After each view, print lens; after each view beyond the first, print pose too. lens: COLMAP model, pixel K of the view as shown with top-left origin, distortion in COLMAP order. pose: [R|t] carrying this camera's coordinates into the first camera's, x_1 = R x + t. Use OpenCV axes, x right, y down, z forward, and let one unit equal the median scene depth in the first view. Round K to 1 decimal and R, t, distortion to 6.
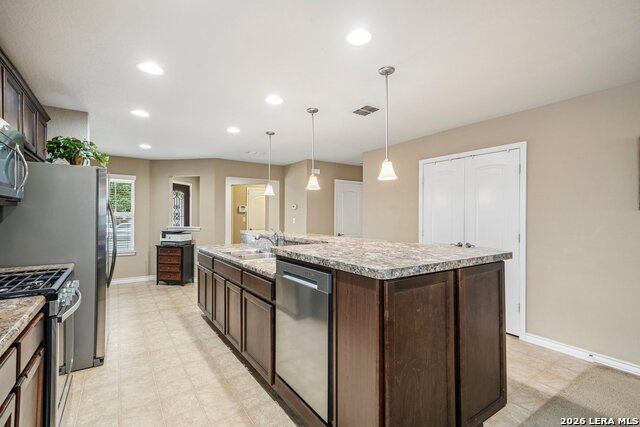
lens RADIAL K [[294.7, 0, 320.0], [0, 294.7, 213.5], [0, 0, 1]] dist [0.011072, 0.001970]
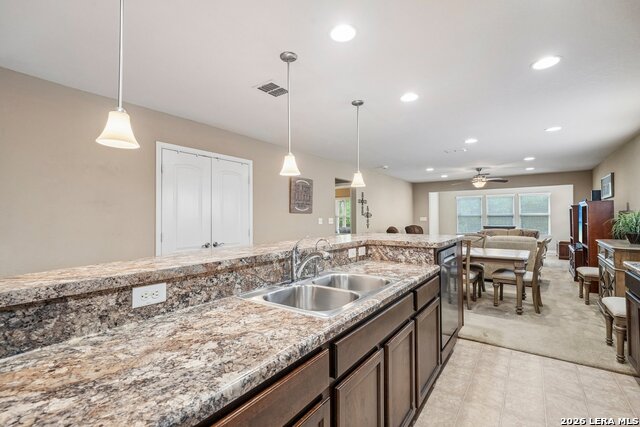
lens RADIAL K [[294.7, 0, 320.0], [0, 294.7, 213.5], [0, 0, 1]] dist [0.011072, 0.001970]
pose [[-0.344144, 0.009875, 0.938865, -0.383652], [-0.003259, 0.999926, -0.011712, 0.006775], [-0.938911, -0.007090, -0.344087, 0.658083]]
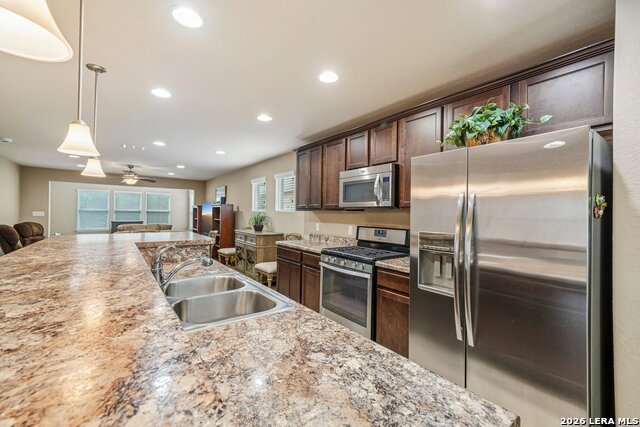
lens RADIAL K [[268.1, 0, 320.0], [0, 268.1, 213.5], [0, 0, 1]] dist [0.003401, 0.000319]
pose [[-0.998857, -0.020220, -0.043306, -0.209028], [-0.019819, 0.999757, -0.009657, 0.001390], [0.043491, -0.008787, -0.999015, 0.800150]]
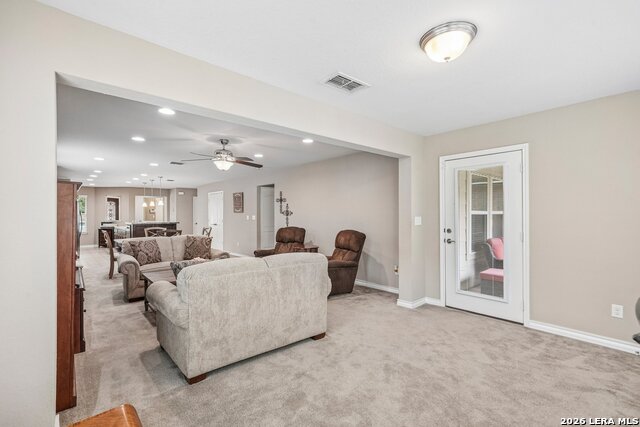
lens RADIAL K [[294.7, 0, 320.0], [0, 294.7, 213.5], [0, 0, 1]] dist [0.011072, 0.001970]
pose [[0.992819, -0.006831, 0.119431, 0.754019], [0.005776, 0.999941, 0.009175, -0.011923], [-0.119487, -0.008419, 0.992800, -1.273546]]
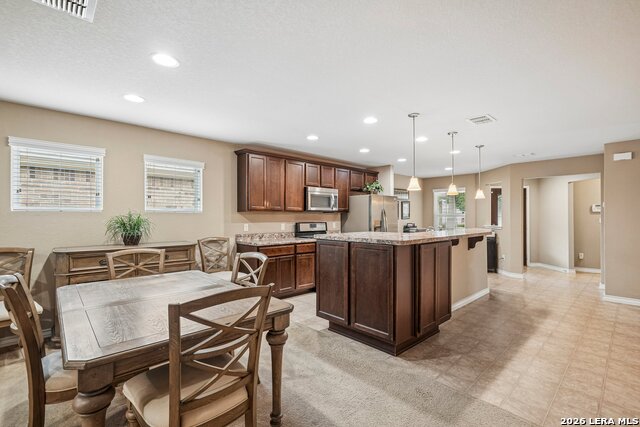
lens RADIAL K [[294.7, 0, 320.0], [0, 294.7, 213.5], [0, 0, 1]] dist [0.011072, 0.001970]
pose [[0.157941, -0.014498, -0.987342, 0.645927], [0.009757, 0.999866, -0.013121, 0.004827], [0.987400, -0.007561, 0.158061, 0.131049]]
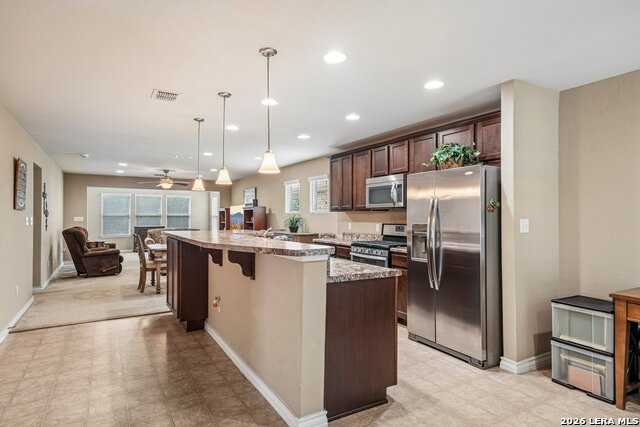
lens RADIAL K [[362.9, 0, 320.0], [0, 362.9, 213.5], [0, 0, 1]] dist [0.022619, 0.000295]
pose [[-0.997736, -0.005402, 0.067035, -0.218609], [-0.006521, 0.999843, -0.016496, 0.011884], [-0.066935, -0.016896, -0.997614, 1.166852]]
